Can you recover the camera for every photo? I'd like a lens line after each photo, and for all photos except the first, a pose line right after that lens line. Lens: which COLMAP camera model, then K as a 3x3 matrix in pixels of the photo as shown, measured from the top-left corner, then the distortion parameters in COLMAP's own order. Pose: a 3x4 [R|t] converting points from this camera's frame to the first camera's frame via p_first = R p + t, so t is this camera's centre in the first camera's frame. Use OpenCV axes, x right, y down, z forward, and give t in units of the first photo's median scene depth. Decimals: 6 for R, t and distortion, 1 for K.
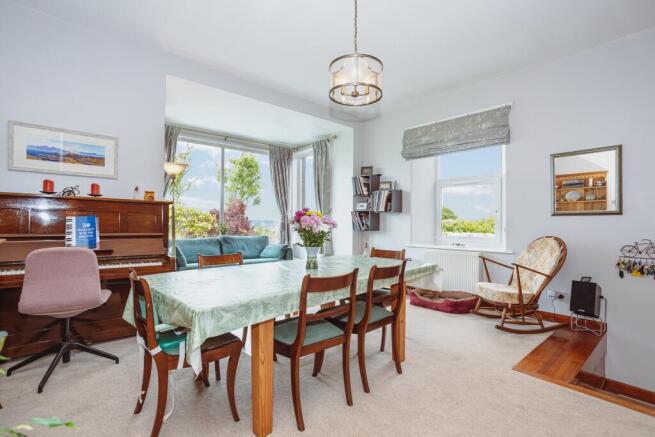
lens RADIAL K [[316.7, 0, 329.7], [0, 316.7, 219.9], [0, 0, 1]] dist [-0.013024, 0.001672]
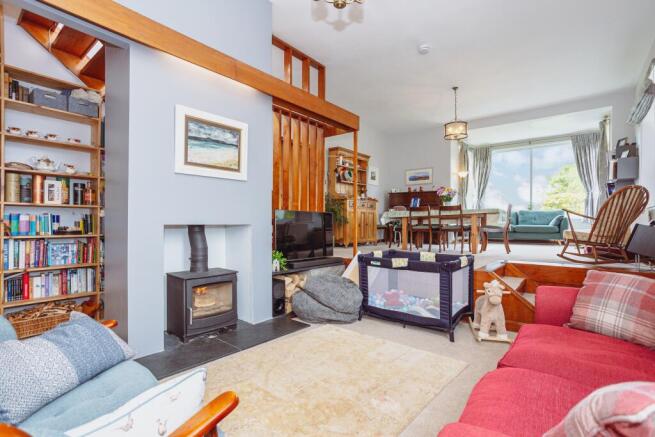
lens RADIAL K [[316.7, 0, 328.5], [0, 316.7, 222.5], [0, 0, 1]] dist [-0.013024, 0.001672]
pose [[0.148915, -0.004864, -0.988838, 1.095312], [0.004417, 0.999981, -0.004253, 0.122691], [0.988840, -0.003735, 0.148934, -0.137358]]
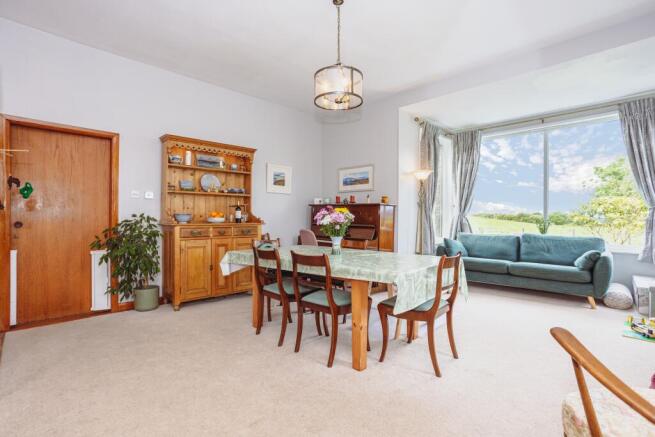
lens RADIAL K [[316.7, 0, 323.7], [0, 316.7, 213.6], [0, 0, 1]] dist [-0.013024, 0.001672]
pose [[0.034439, -0.015576, -0.999285, 0.572252], [0.002173, 0.999877, -0.015510, 0.007092], [0.999404, -0.001637, 0.034469, 0.442463]]
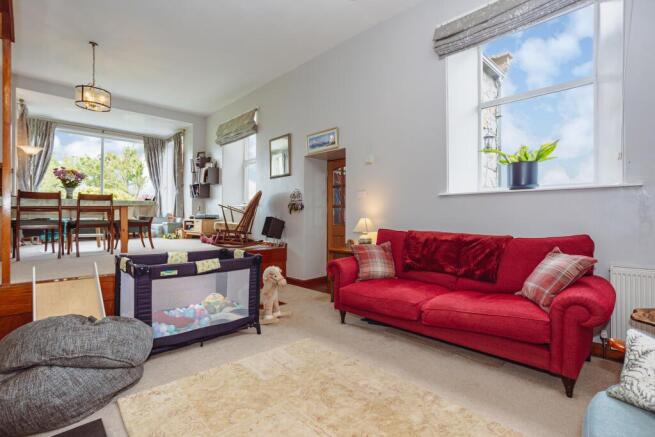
lens RADIAL K [[316.7, 0, 324.0], [0, 316.7, 215.6], [0, 0, 1]] dist [-0.013024, 0.001672]
pose [[0.999587, -0.004815, 0.028332, 0.663218], [0.004884, 0.999985, -0.002366, 0.123806], [-0.028320, 0.002503, 0.999596, -0.410694]]
